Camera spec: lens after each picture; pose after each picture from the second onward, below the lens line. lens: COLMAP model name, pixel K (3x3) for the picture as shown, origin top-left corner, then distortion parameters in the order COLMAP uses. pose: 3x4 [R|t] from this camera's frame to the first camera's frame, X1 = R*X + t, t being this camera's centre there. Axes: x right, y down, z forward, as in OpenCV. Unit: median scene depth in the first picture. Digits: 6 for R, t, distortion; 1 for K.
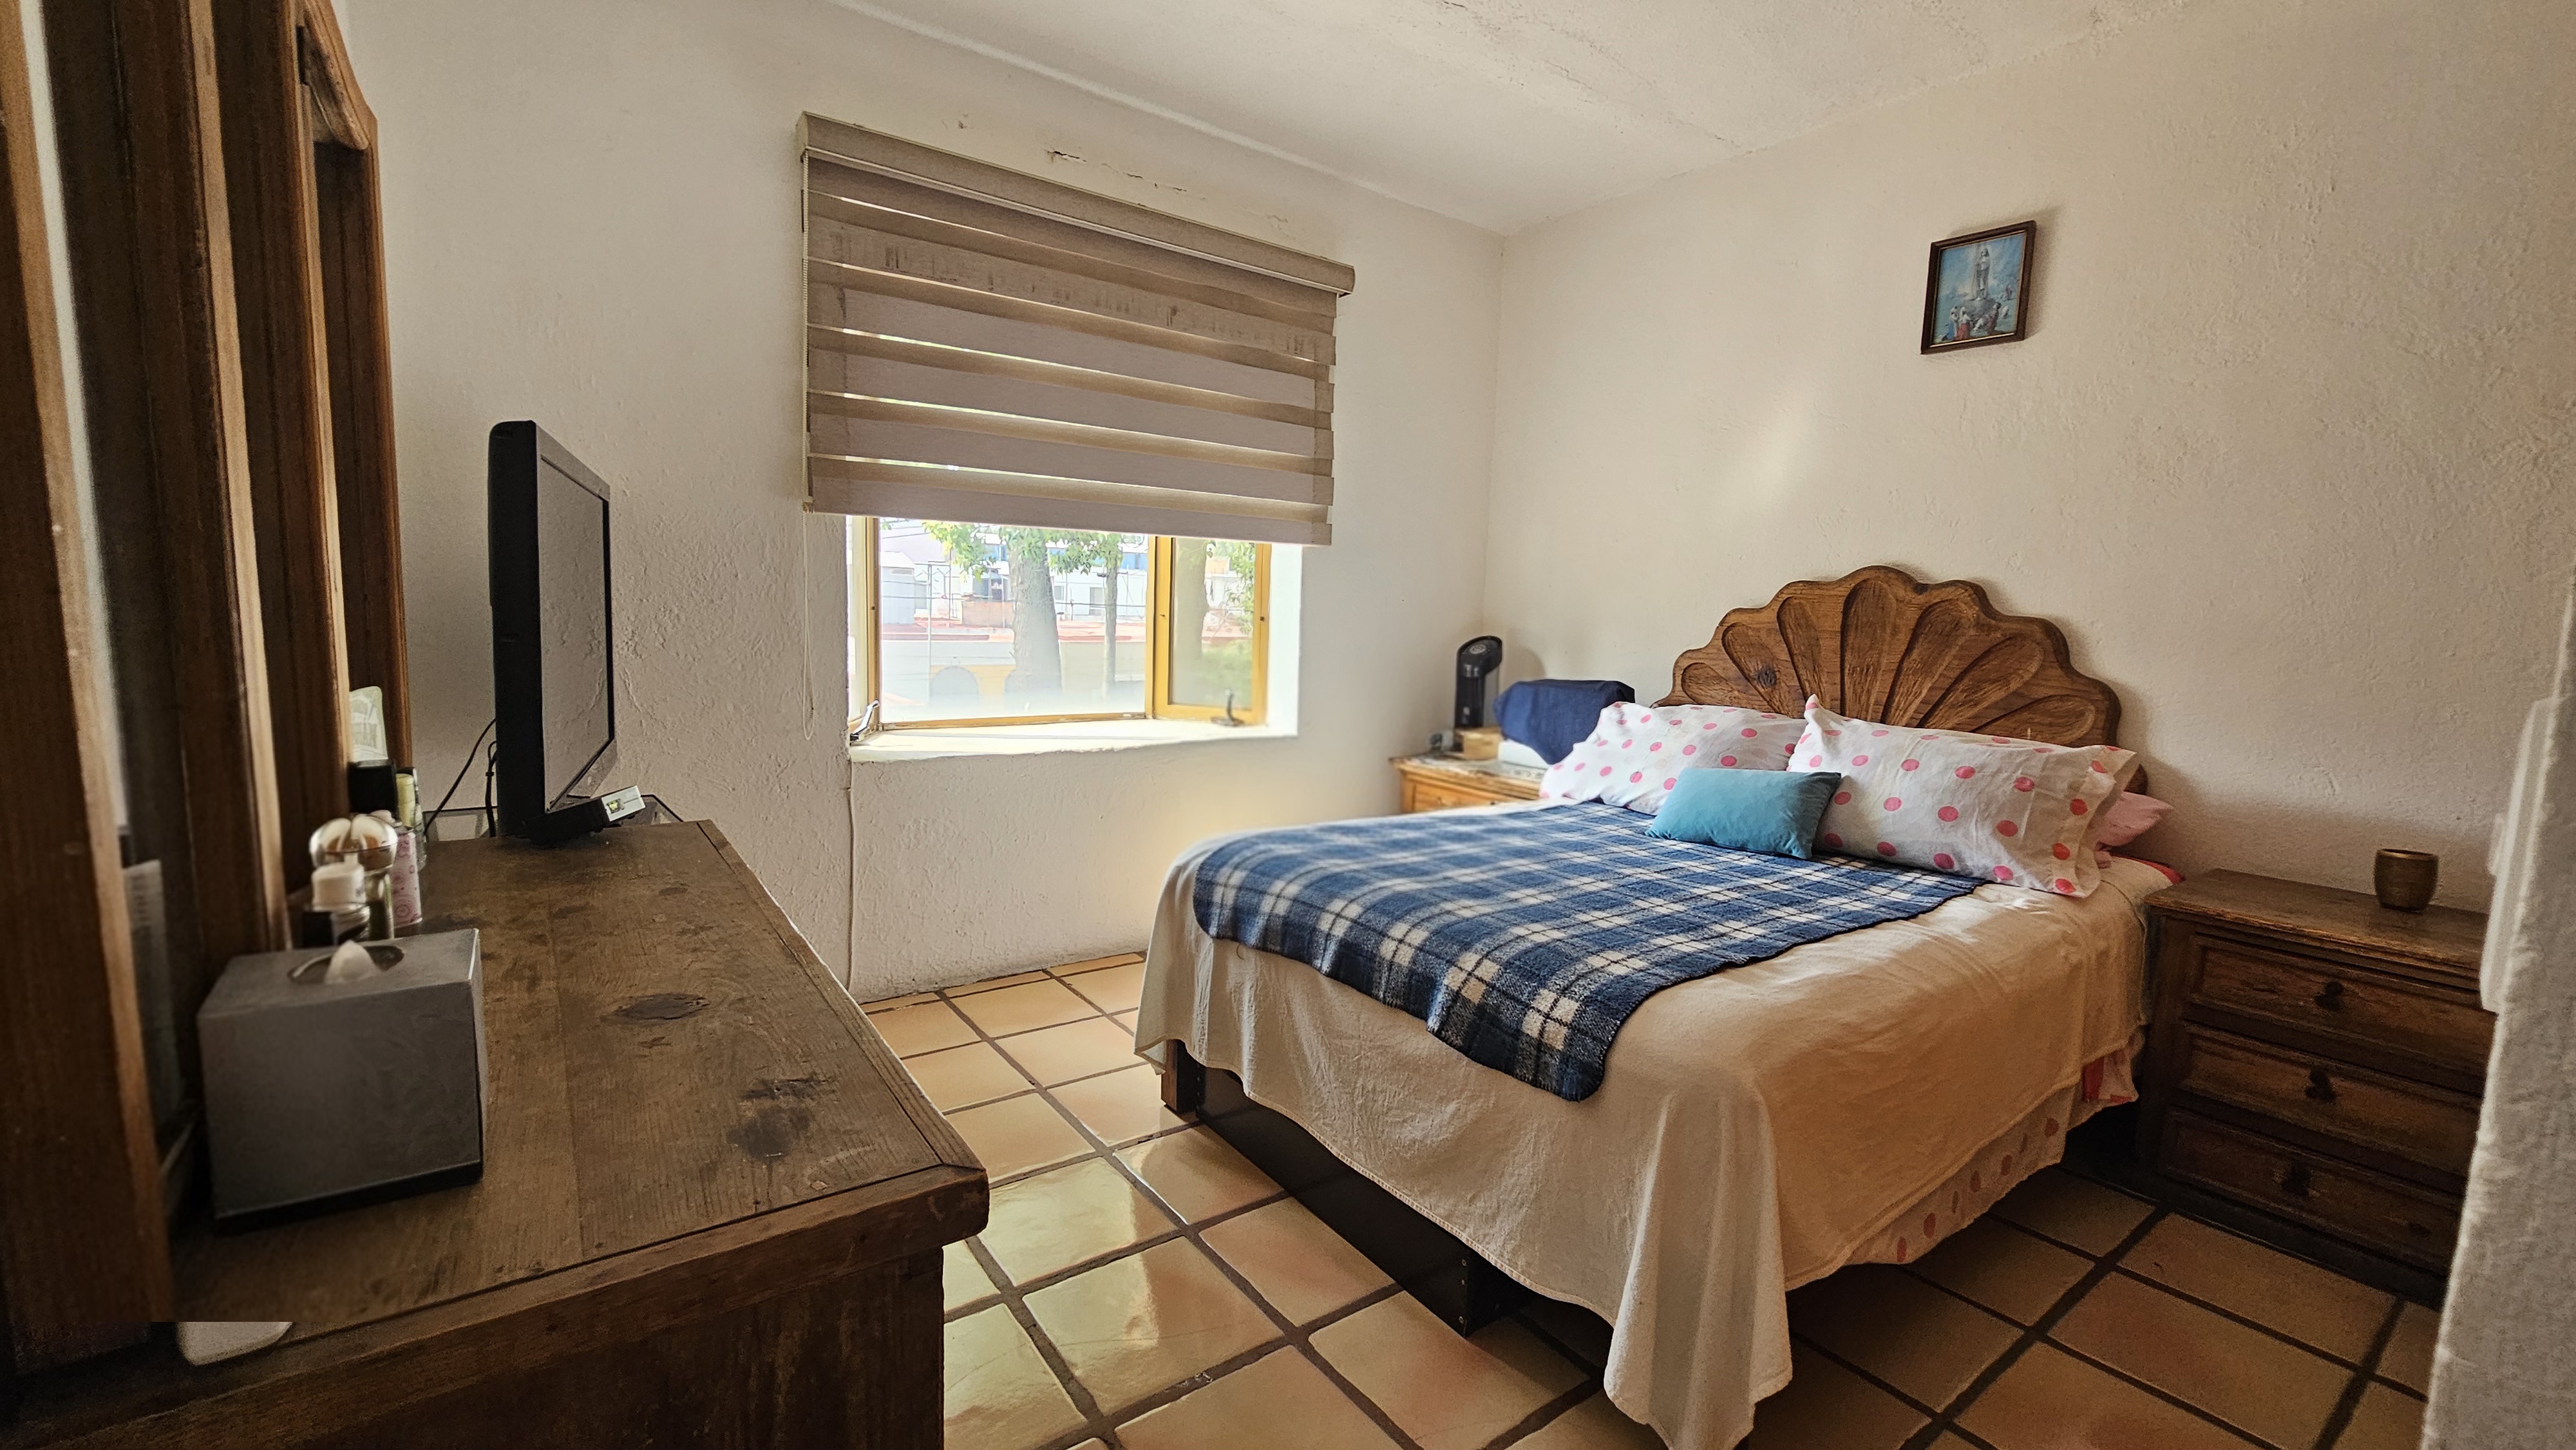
lens RADIAL K [[1057.2, 0, 1270.5], [0, 1057.2, 724.5], [0, 0, 1]] dist [-0.002019, -0.000688]
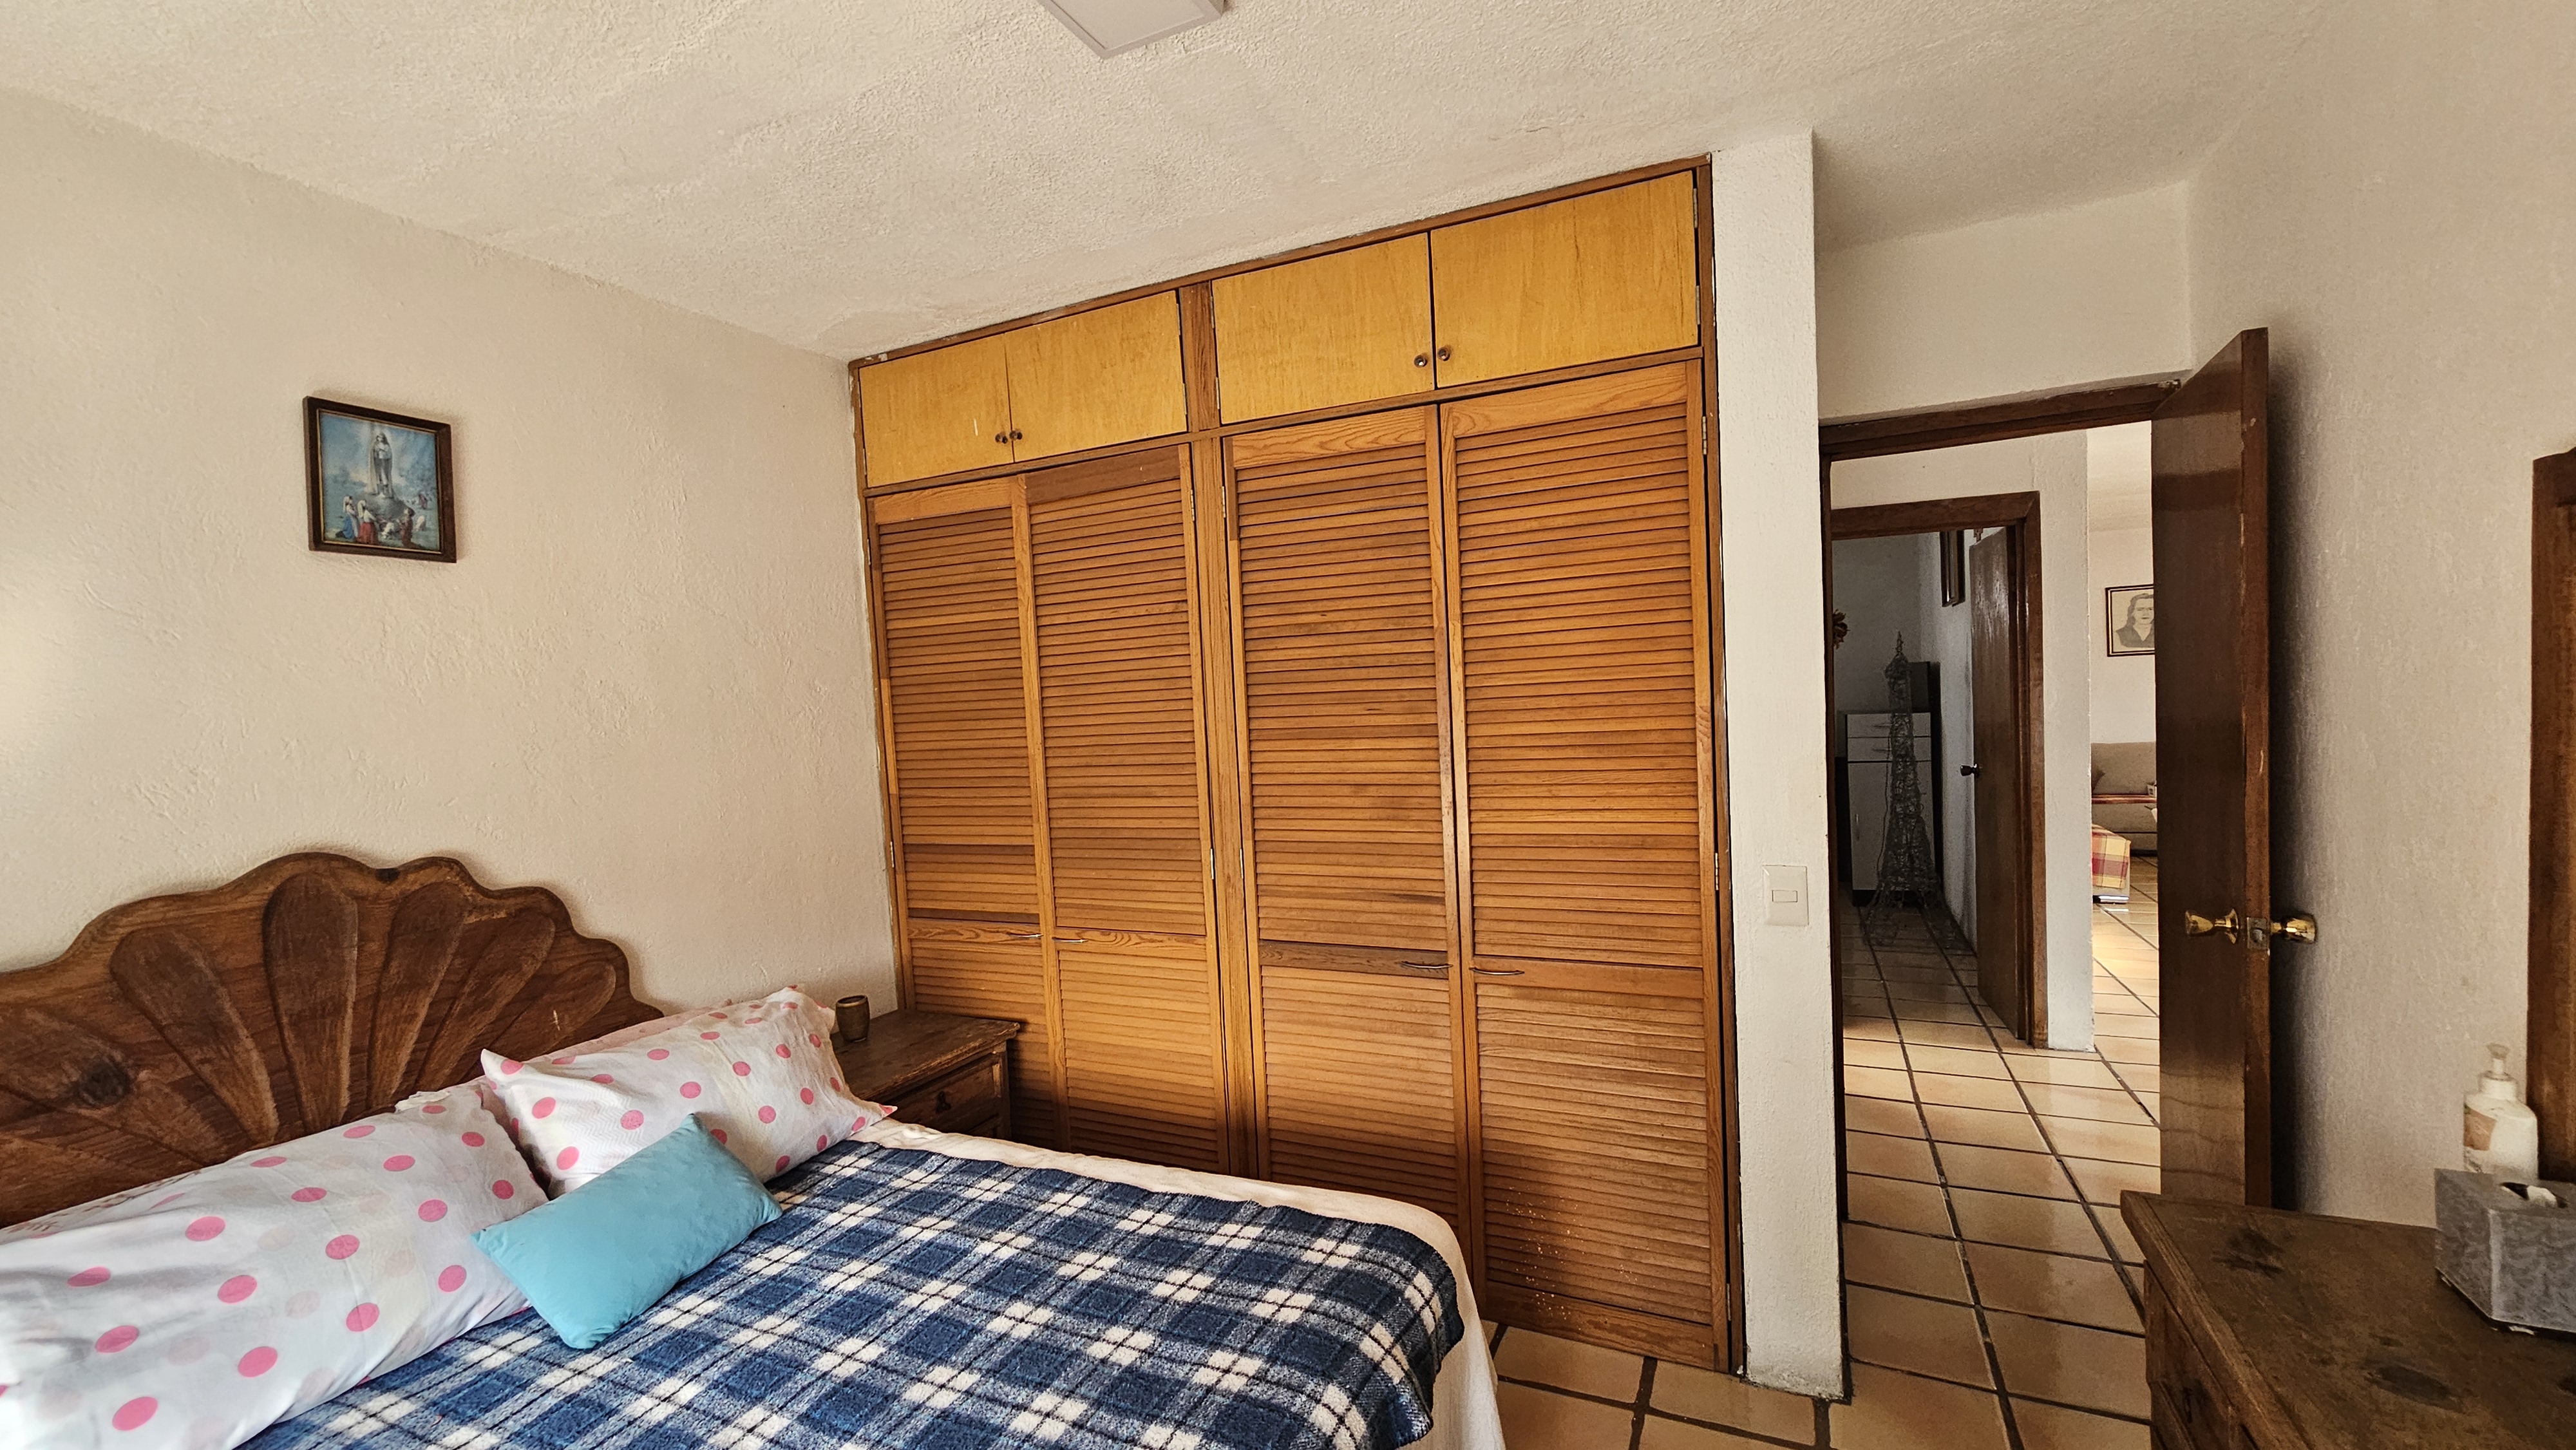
lens RADIAL K [[1057.2, 0, 1286.3], [0, 1057.2, 736.2], [0, 0, 1]] dist [-0.002019, -0.000688]
pose [[-0.483003, -0.043285, 0.874548, -0.319522], [0.130512, 0.984062, 0.120786, -0.240910], [-0.865837, 0.172479, -0.469656, 0.829321]]
